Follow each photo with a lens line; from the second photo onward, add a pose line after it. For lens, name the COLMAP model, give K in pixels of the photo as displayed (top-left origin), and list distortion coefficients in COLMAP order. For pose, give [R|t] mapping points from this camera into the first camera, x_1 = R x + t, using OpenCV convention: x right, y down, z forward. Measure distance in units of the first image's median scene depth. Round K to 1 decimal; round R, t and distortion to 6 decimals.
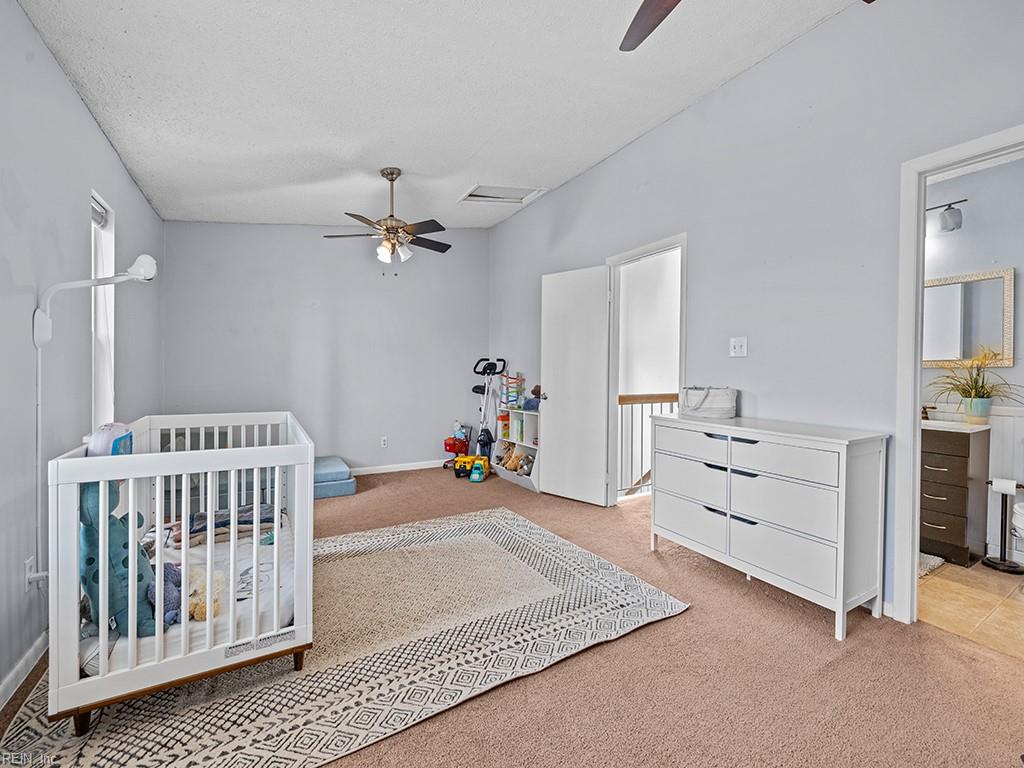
lens RADIAL K [[427.7, 0, 506.2], [0, 427.7, 375.6], [0, 0, 1]] dist [0.002598, 0.000822]
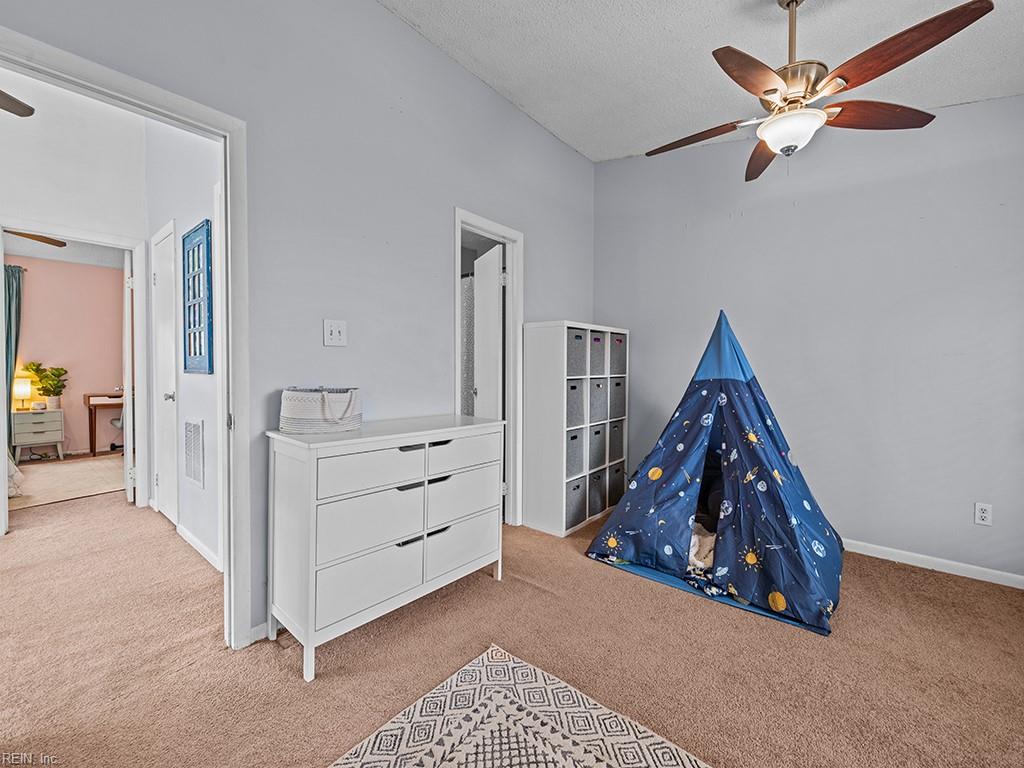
lens RADIAL K [[427.7, 0, 506.2], [0, 427.7, 375.6], [0, 0, 1]] dist [0.002598, 0.000822]
pose [[-0.328372, -0.029650, 0.944083, -0.323703], [0.000285, 0.999504, 0.031489, -0.017816], [-0.944548, 0.010609, -0.328201, 1.127981]]
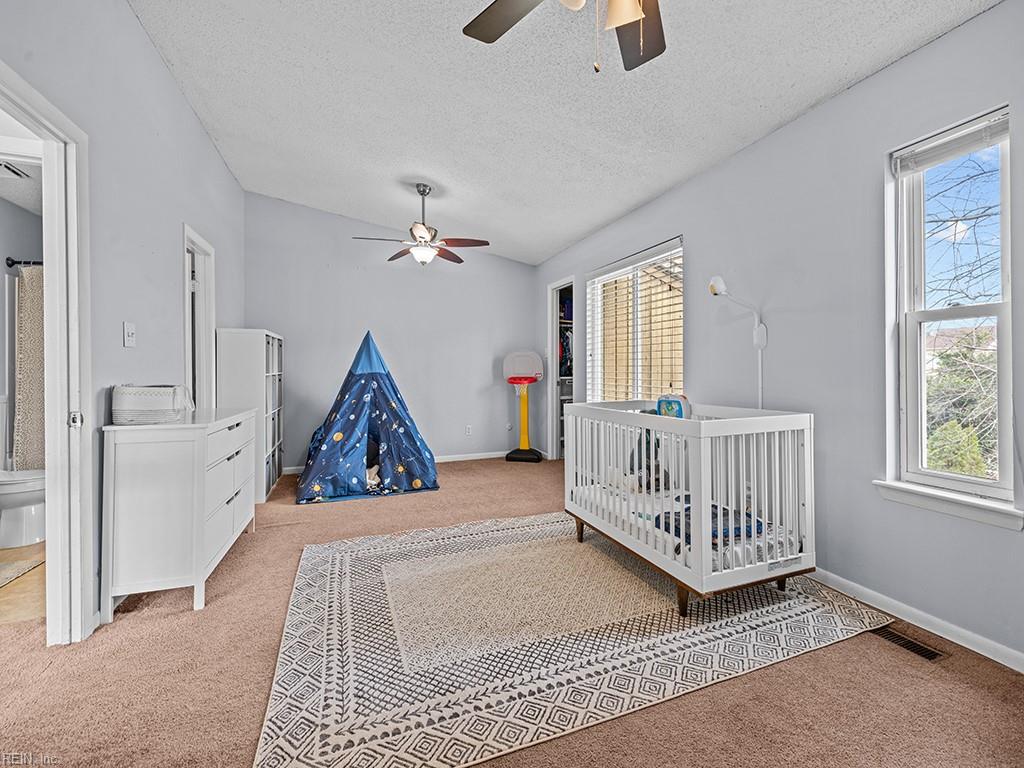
lens RADIAL K [[427.7, 0, 506.2], [0, 427.7, 375.6], [0, 0, 1]] dist [0.002598, 0.000822]
pose [[-0.982194, -0.005345, 0.187792, -0.368028], [-0.000004, 0.999596, 0.028429, -0.013702], [-0.187868, 0.027922, -0.981797, 1.939603]]
